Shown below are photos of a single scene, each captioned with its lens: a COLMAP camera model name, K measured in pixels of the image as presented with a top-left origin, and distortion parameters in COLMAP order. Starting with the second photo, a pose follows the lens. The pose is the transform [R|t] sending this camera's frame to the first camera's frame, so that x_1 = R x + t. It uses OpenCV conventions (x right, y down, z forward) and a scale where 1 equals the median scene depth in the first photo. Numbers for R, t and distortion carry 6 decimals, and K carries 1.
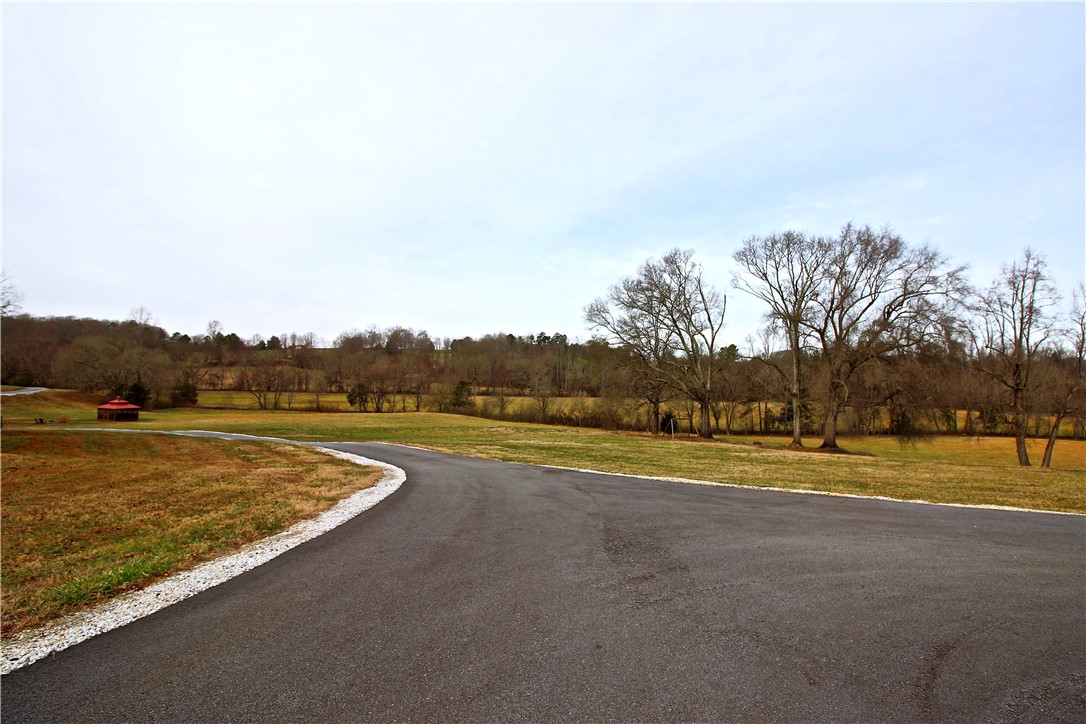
lens RADIAL K [[555.5, 0, 544.6], [0, 555.5, 347.6], [0, 0, 1]] dist [0.010432, -0.025673]
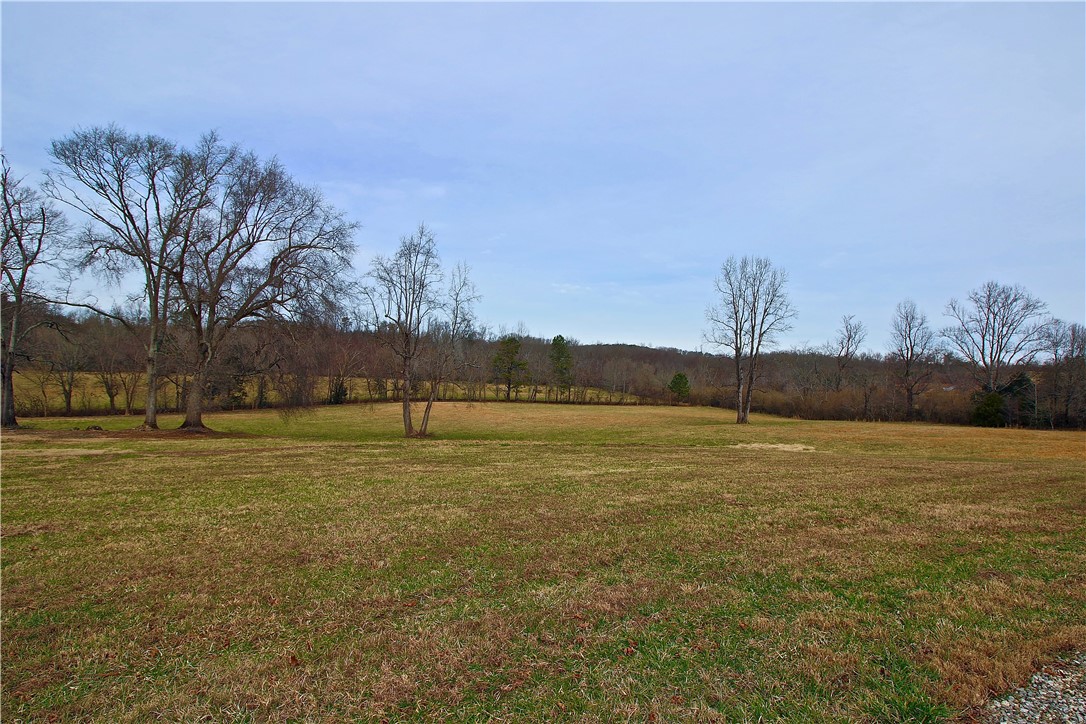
lens RADIAL K [[555.5, 0, 544.6], [0, 555.5, 347.6], [0, 0, 1]] dist [0.010432, -0.025673]
pose [[0.642621, 0.026138, 0.765738, 0.103626], [-0.062922, 0.997842, 0.018745, 0.010115], [-0.763596, -0.060228, 0.642879, 0.055882]]
